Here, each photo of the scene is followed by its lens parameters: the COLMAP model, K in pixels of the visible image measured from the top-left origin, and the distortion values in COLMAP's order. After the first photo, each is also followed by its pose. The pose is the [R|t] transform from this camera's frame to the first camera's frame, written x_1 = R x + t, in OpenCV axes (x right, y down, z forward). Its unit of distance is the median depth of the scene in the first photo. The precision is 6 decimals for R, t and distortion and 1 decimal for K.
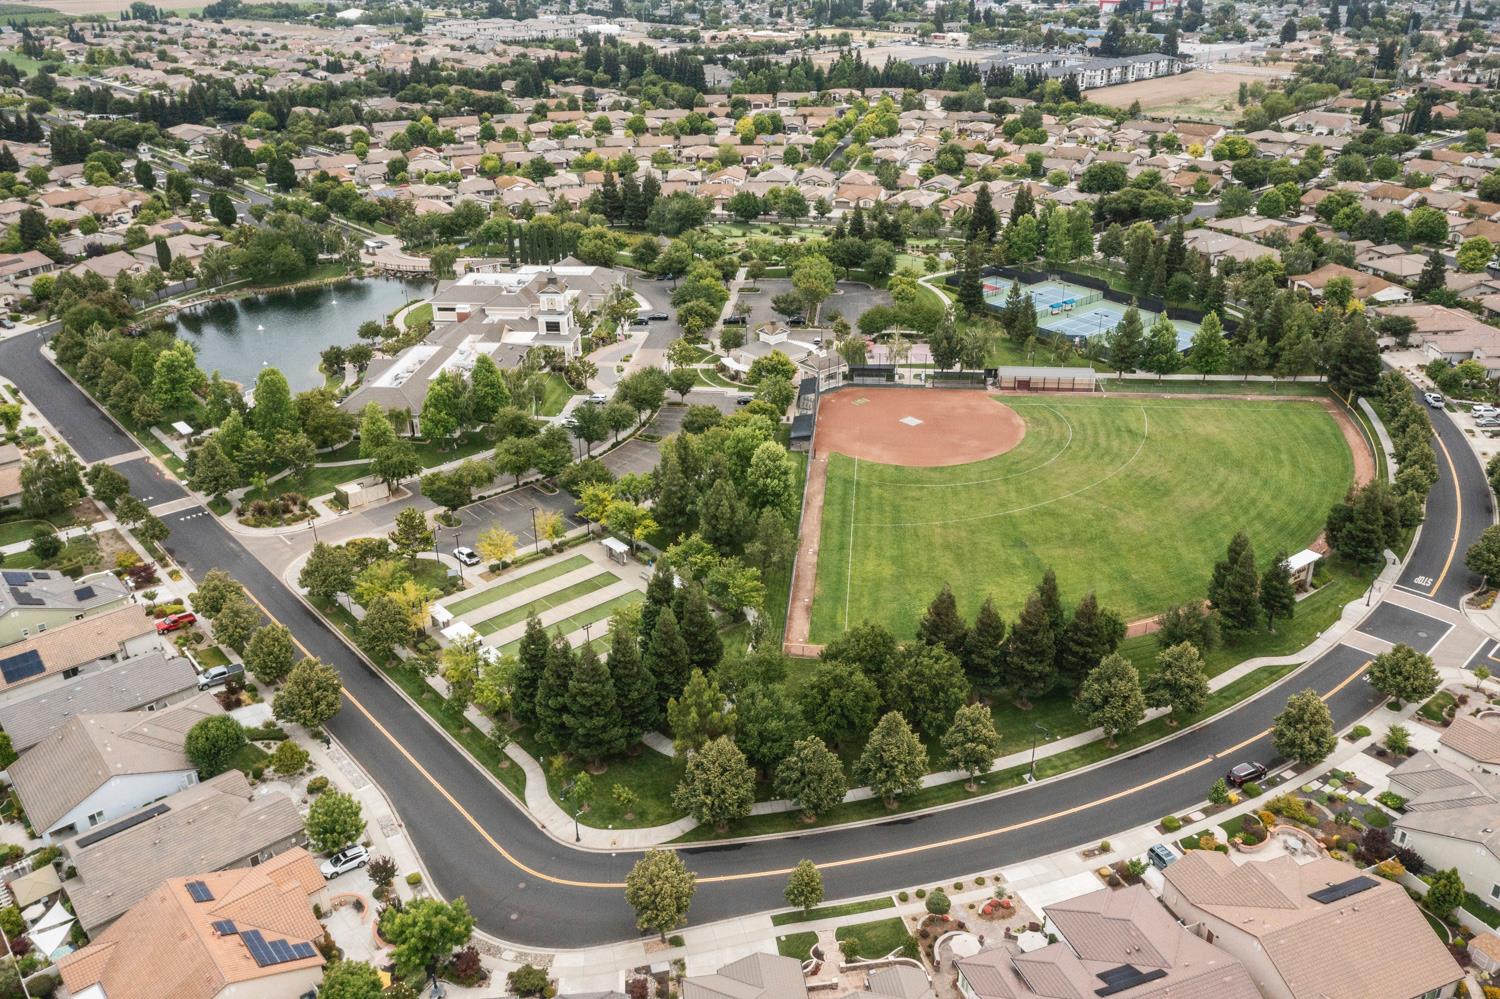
lens RADIAL K [[1185.5, 0, 727.4], [0, 1185.5, 495.1], [0, 0, 1]] dist [-0.013585, -0.000827]
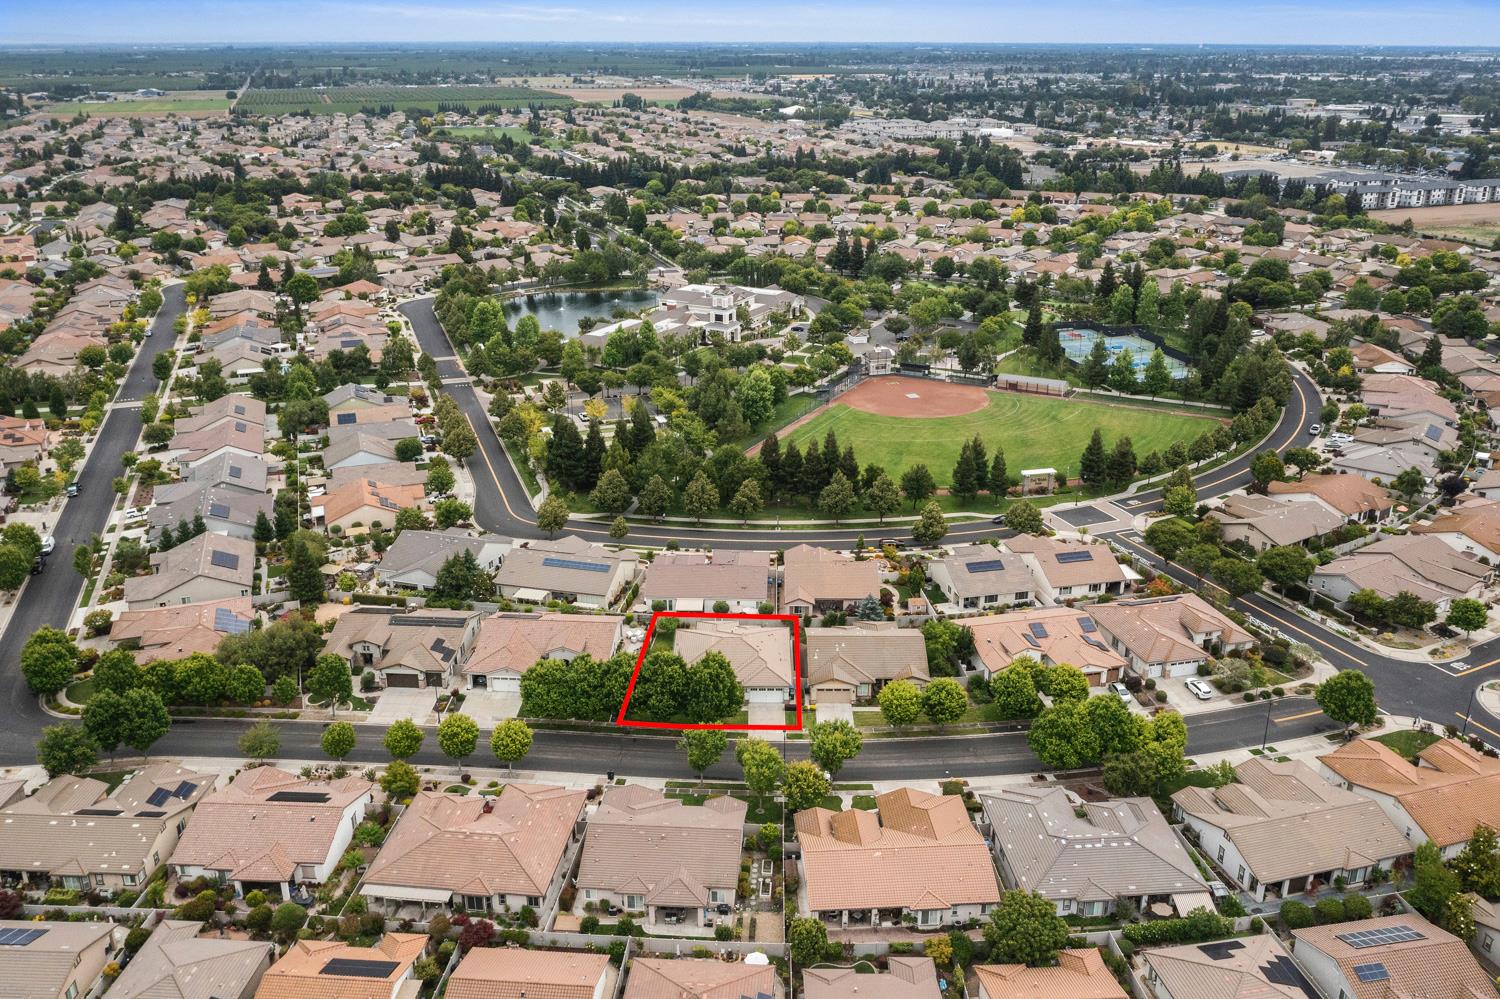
lens RADIAL K [[1241.2, 0, 731.7], [0, 1241.2, 503.3], [0, 0, 1]] dist [-0.019689, 0.008340]
pose [[0.924513, 0.147074, -0.351632, 0.214070], [-0.175613, 0.983163, -0.050502, 0.077588], [0.338284, 0.108441, 0.934775, -0.204195]]
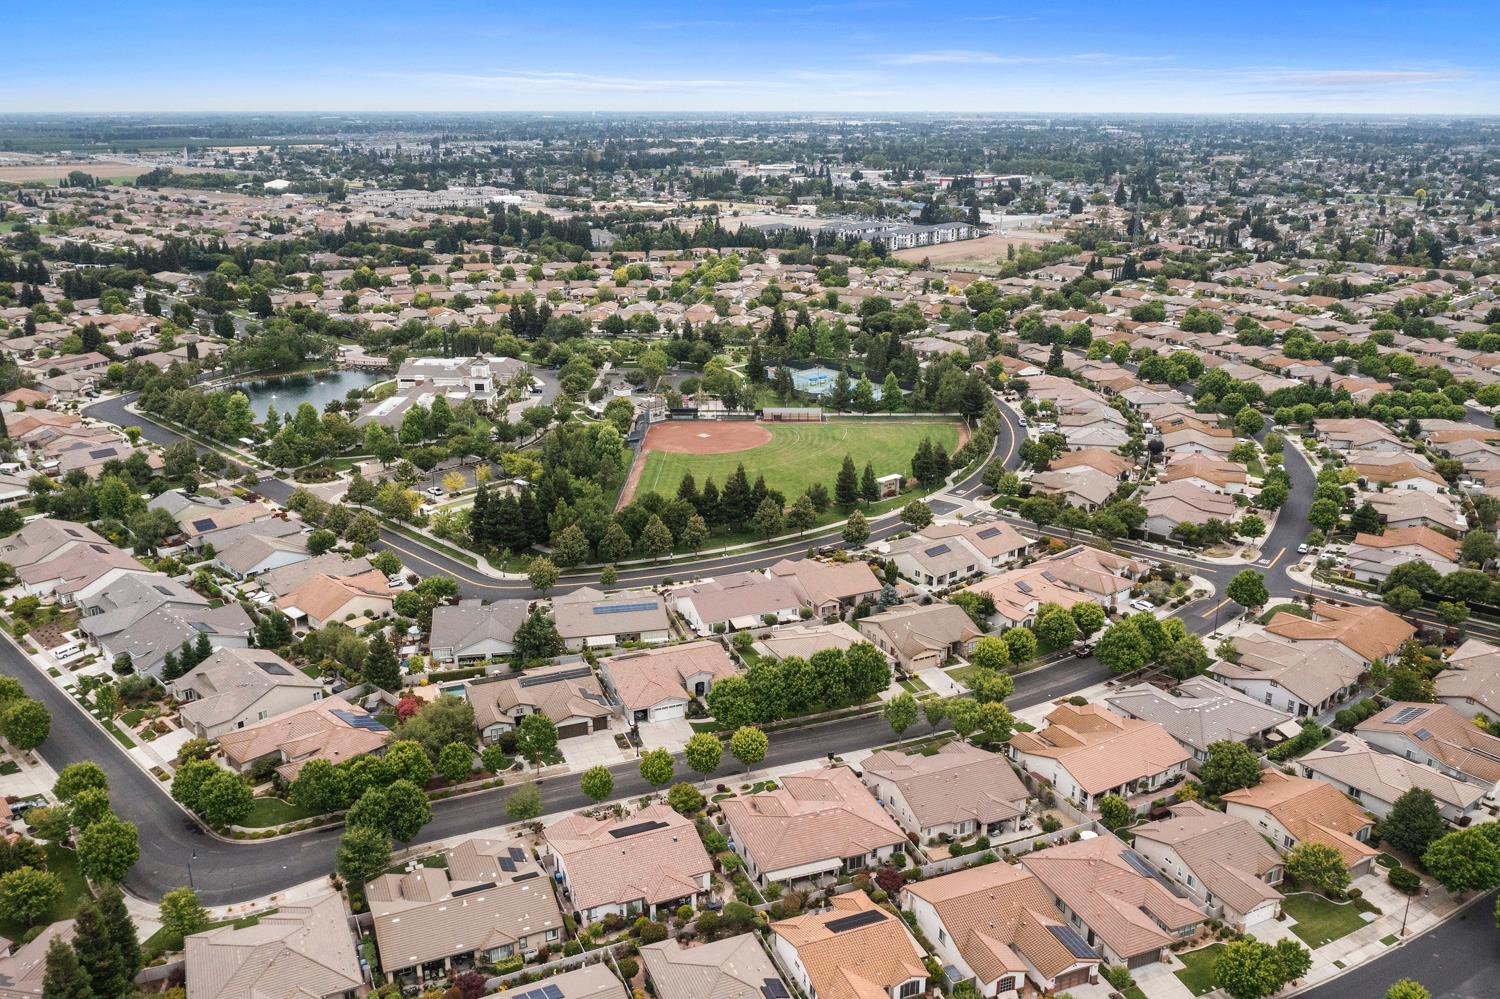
lens RADIAL K [[1241.2, 0, 731.7], [0, 1241.2, 503.3], [0, 0, 1]] dist [-0.019689, 0.008340]
pose [[0.996790, -0.010639, 0.079356, 0.024091], [0.021194, 0.990838, -0.133380, 0.109640], [-0.077210, 0.134634, 0.987883, -0.286591]]
